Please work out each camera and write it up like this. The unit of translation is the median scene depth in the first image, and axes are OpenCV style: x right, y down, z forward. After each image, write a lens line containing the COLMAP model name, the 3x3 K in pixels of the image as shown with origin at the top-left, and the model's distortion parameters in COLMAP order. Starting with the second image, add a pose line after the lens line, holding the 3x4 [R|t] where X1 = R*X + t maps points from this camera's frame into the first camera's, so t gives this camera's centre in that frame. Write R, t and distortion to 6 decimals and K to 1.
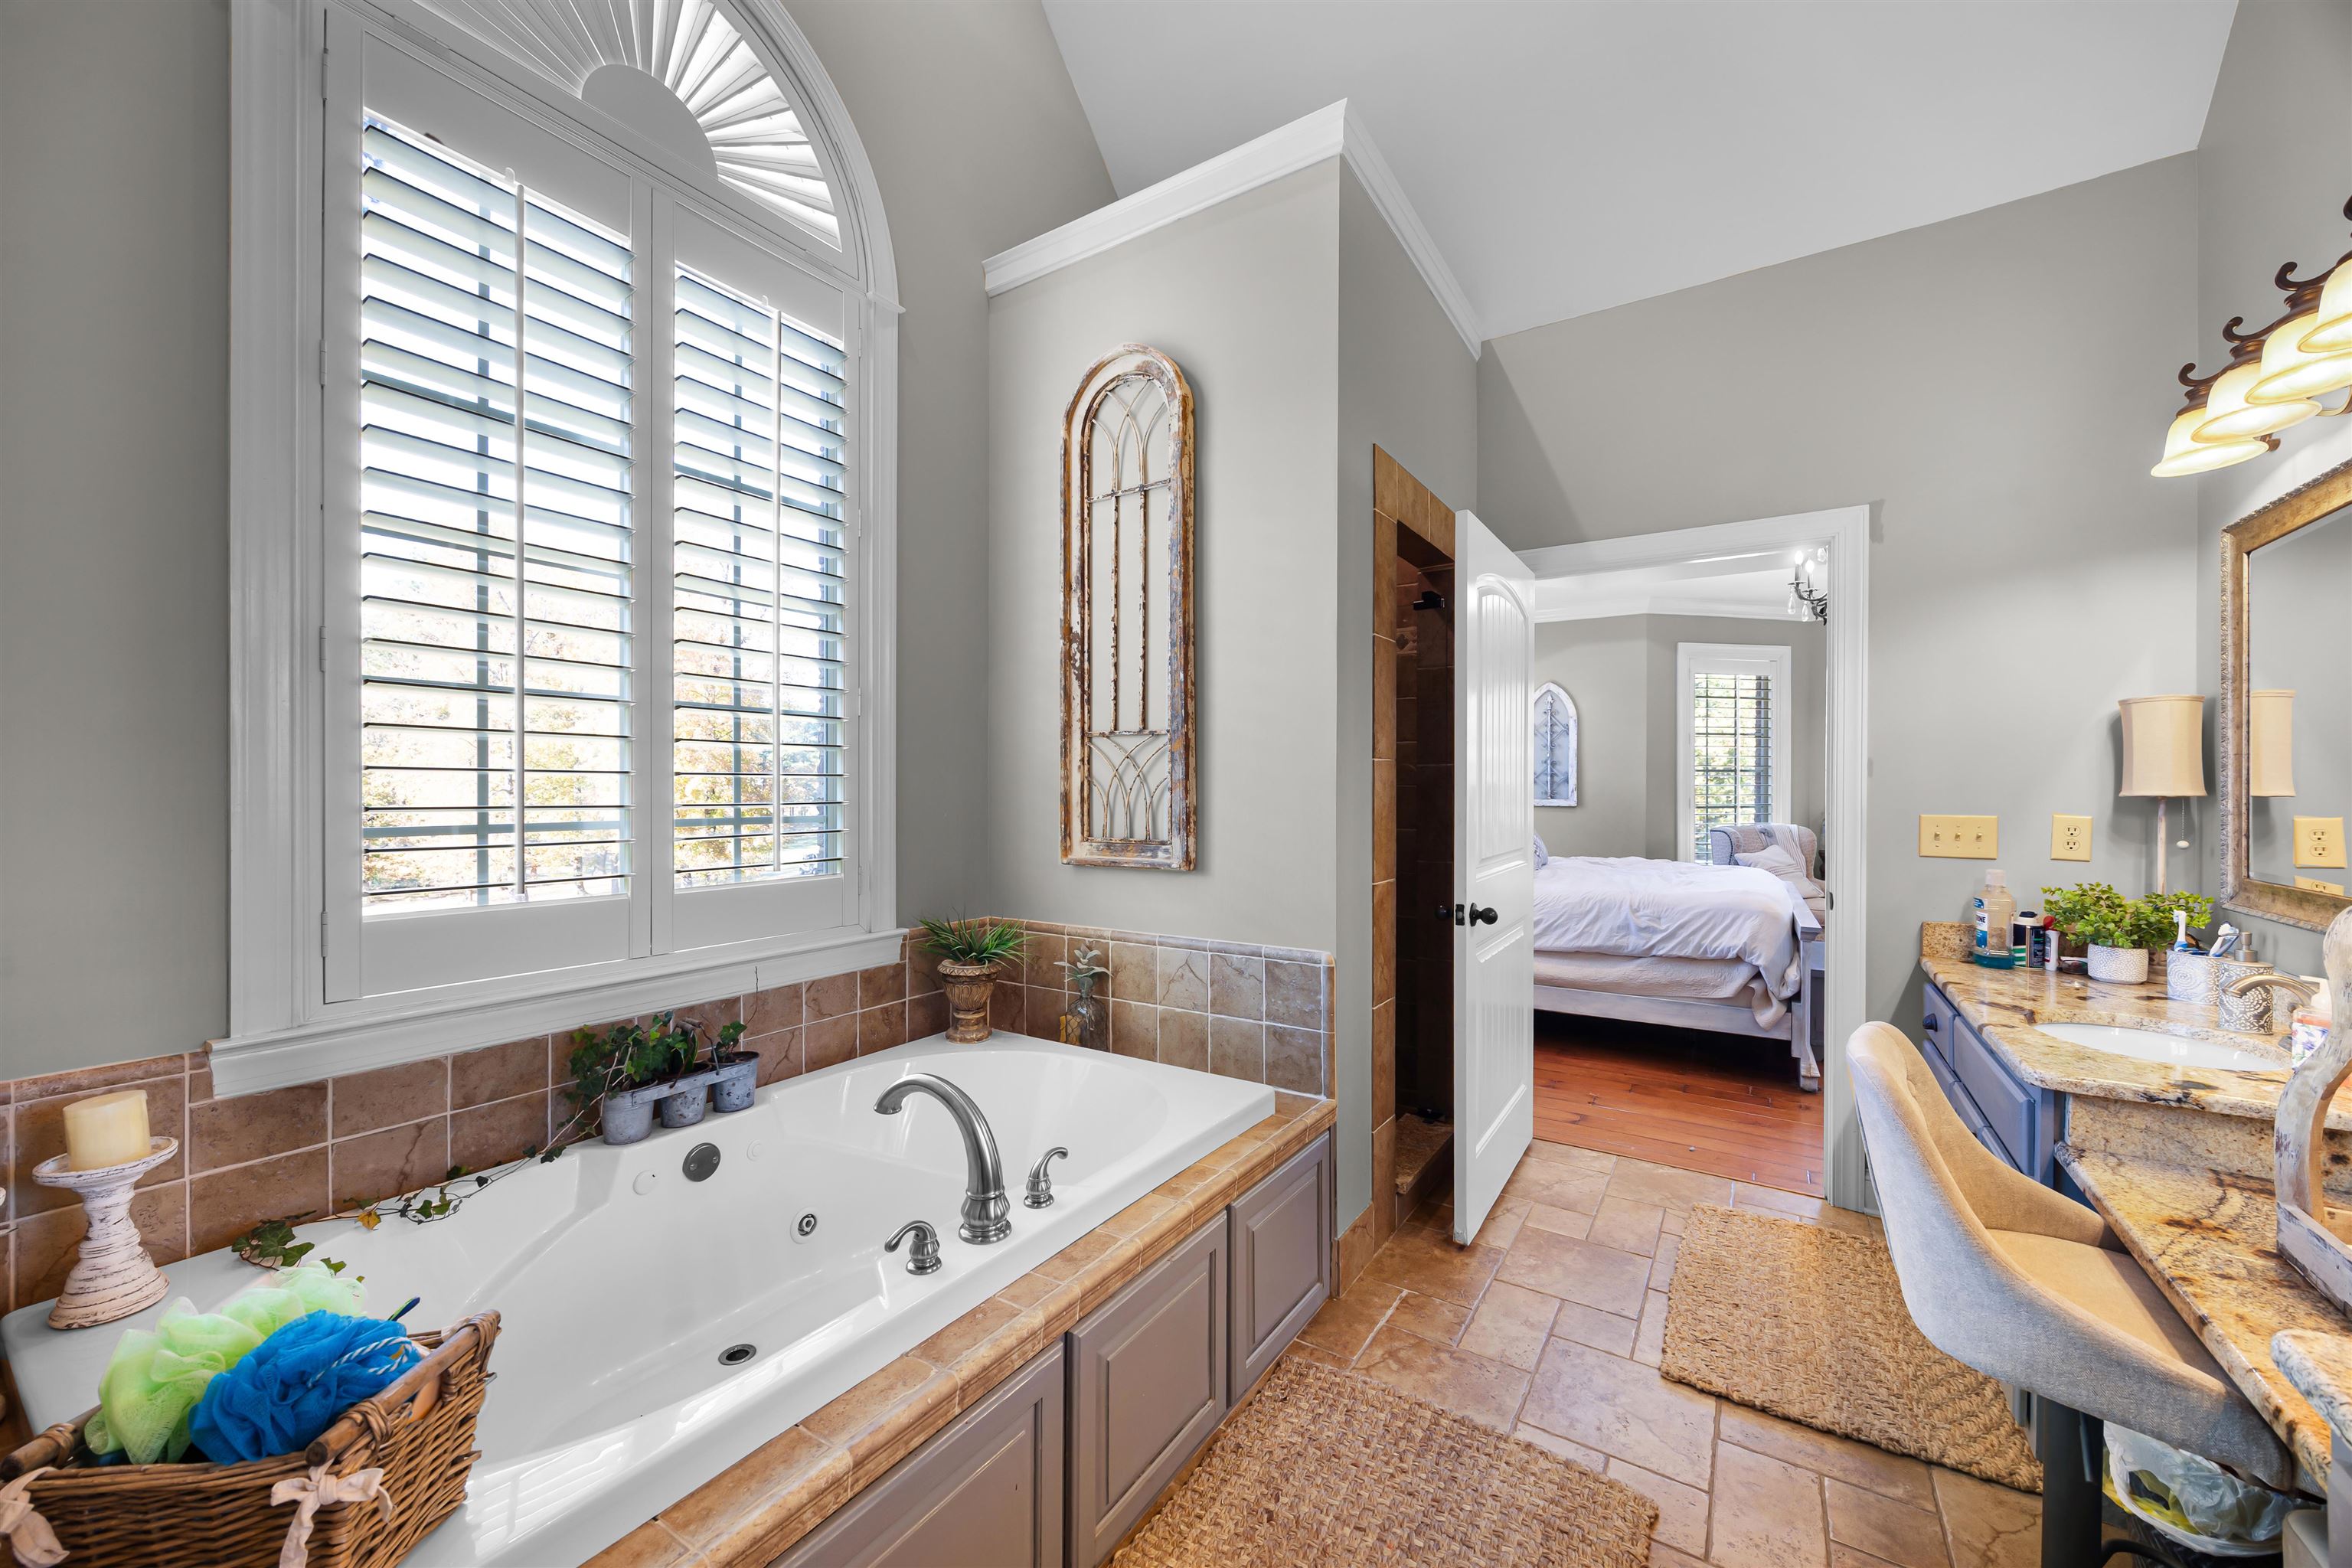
lens RADIAL K [[896.6, 0, 1178.2], [0, 896.6, 791.5], [0, 0, 1]] dist [0.001853, -0.000614]
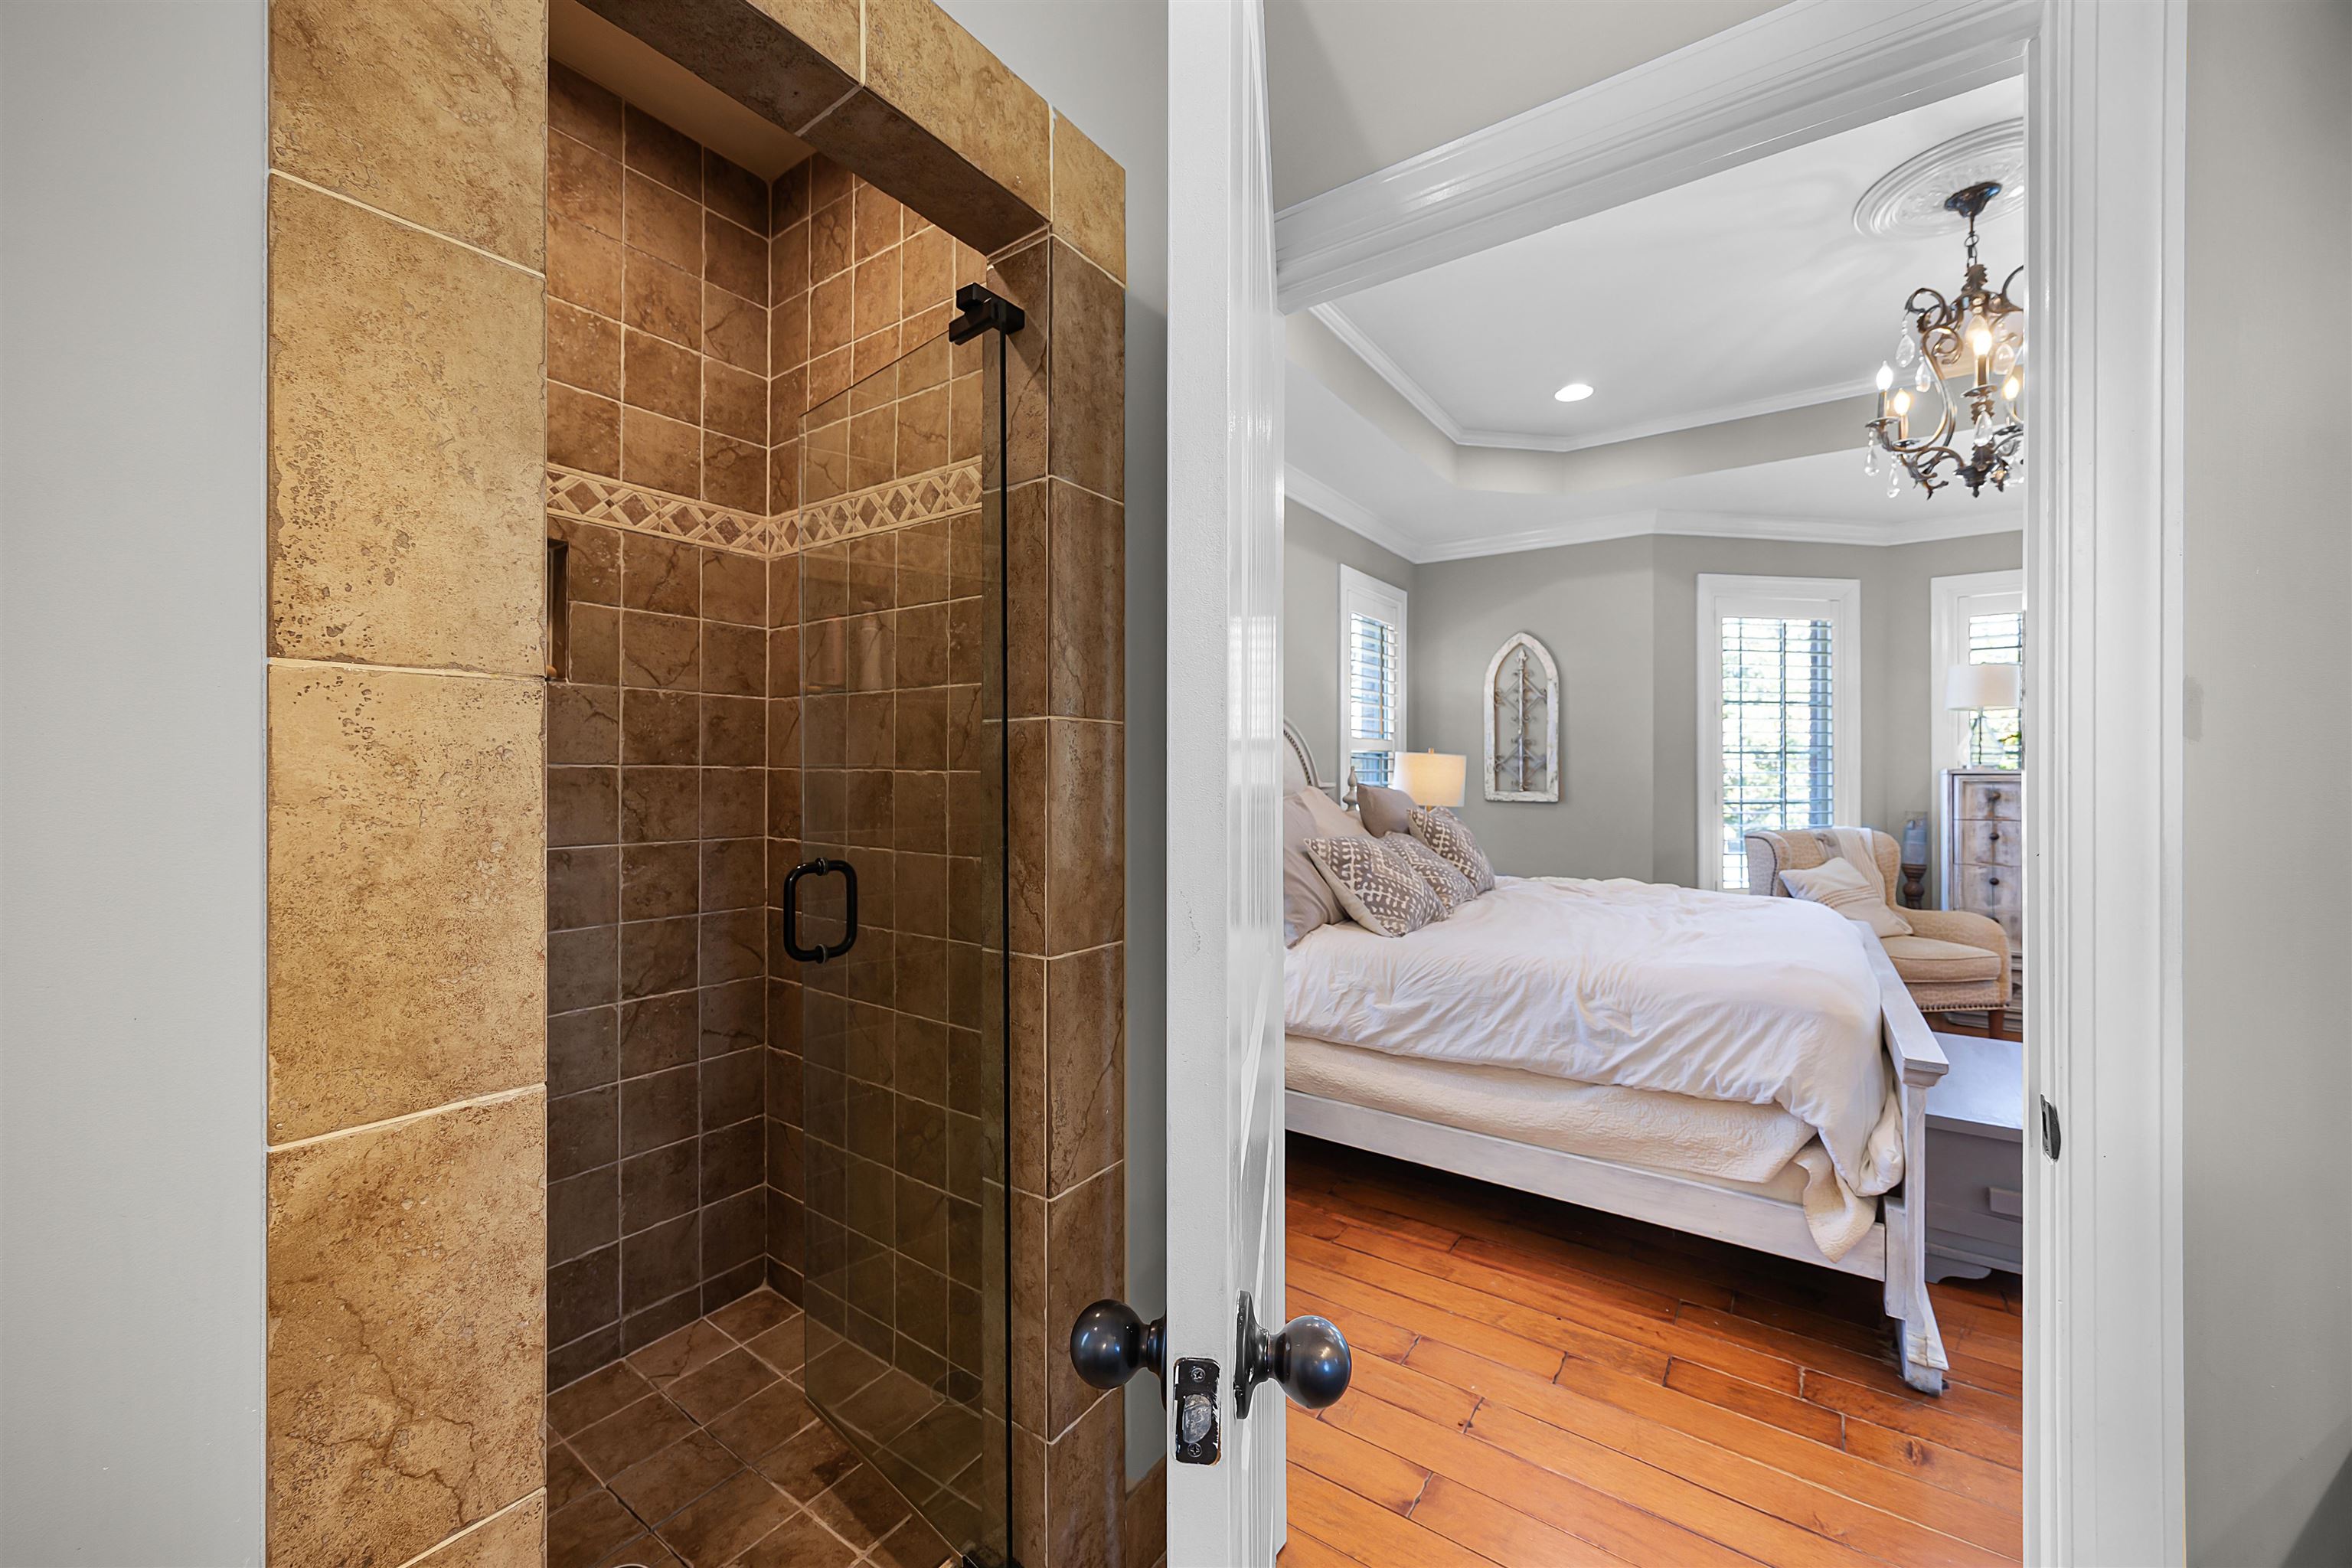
lens RADIAL K [[896.6, 0, 1187.0], [0, 896.6, 774.6], [0, 0, 1]] dist [0.001853, -0.000614]
pose [[0.999335, -0.000278, -0.036466, 0.284878], [0.000003, 0.999972, -0.007520, -0.000140], [0.036467, 0.007515, 0.999307, 0.440073]]
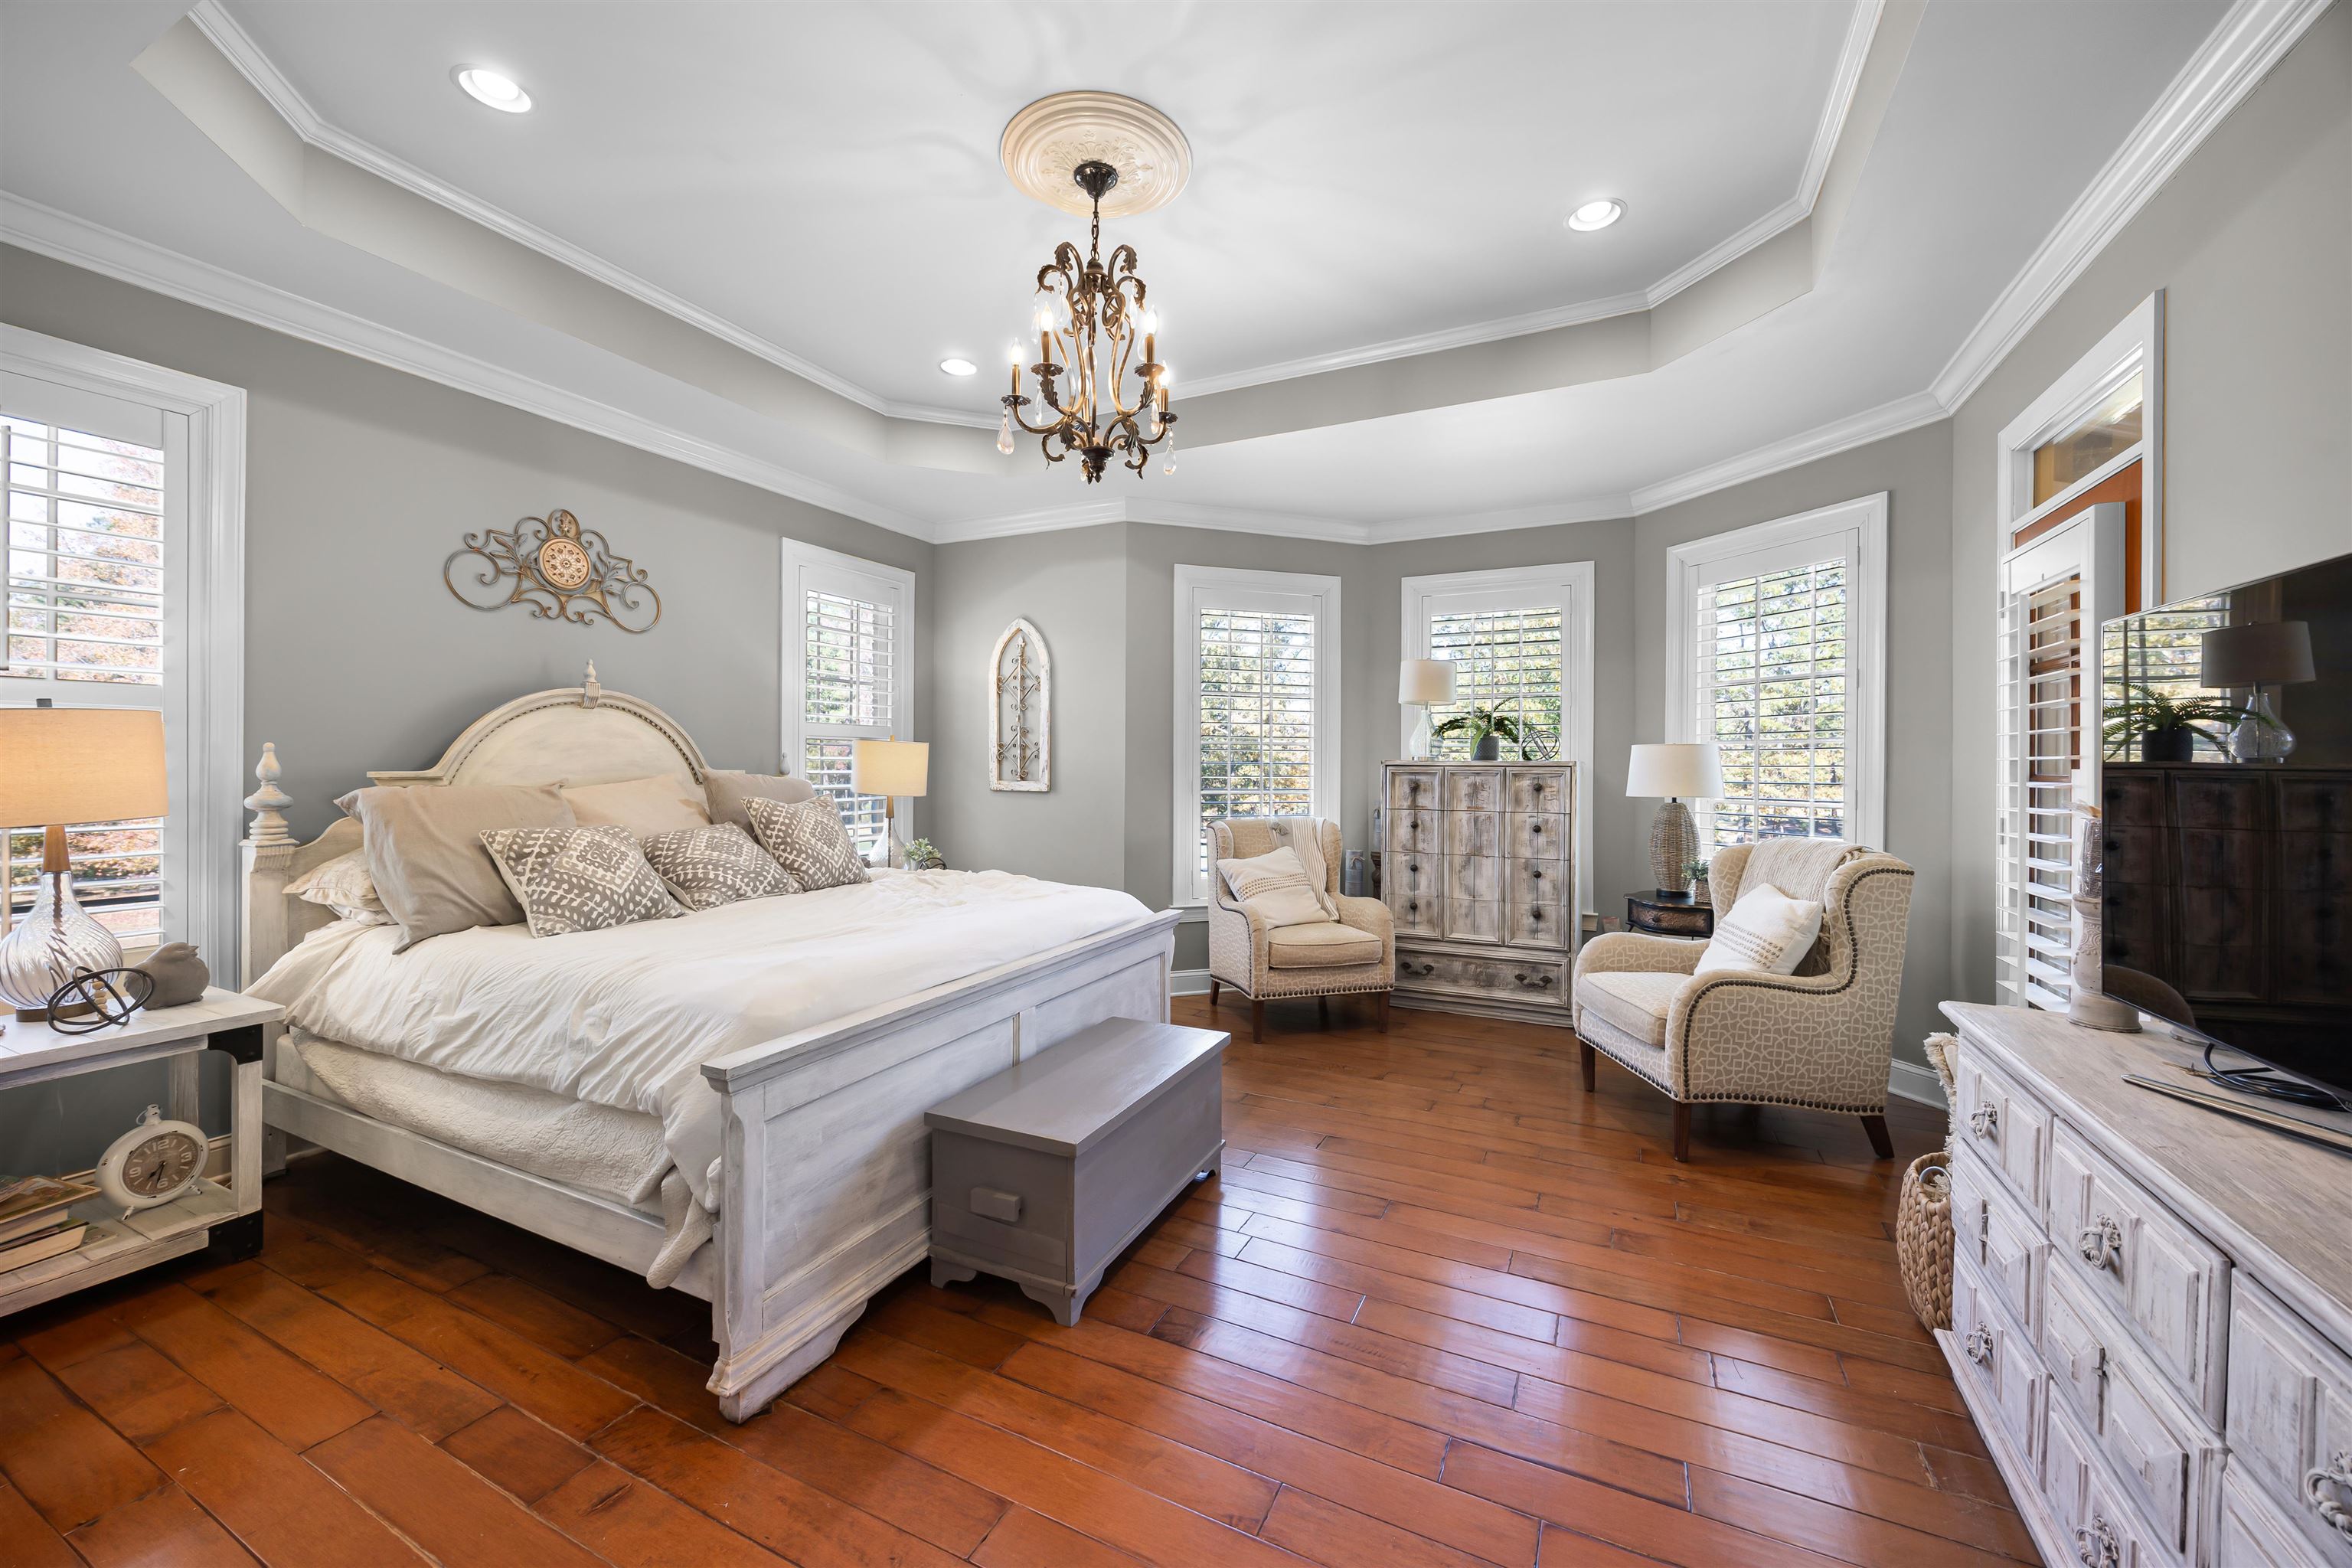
lens RADIAL K [[896.6, 0, 1191.0], [0, 896.6, 769.8], [0, 0, 1]] dist [0.001853, -0.000614]
pose [[0.993090, 0.006315, 0.117183, 0.788912], [-0.006008, 0.999978, -0.002974, 0.001543], [-0.117199, 0.002249, 0.993106, 0.463281]]
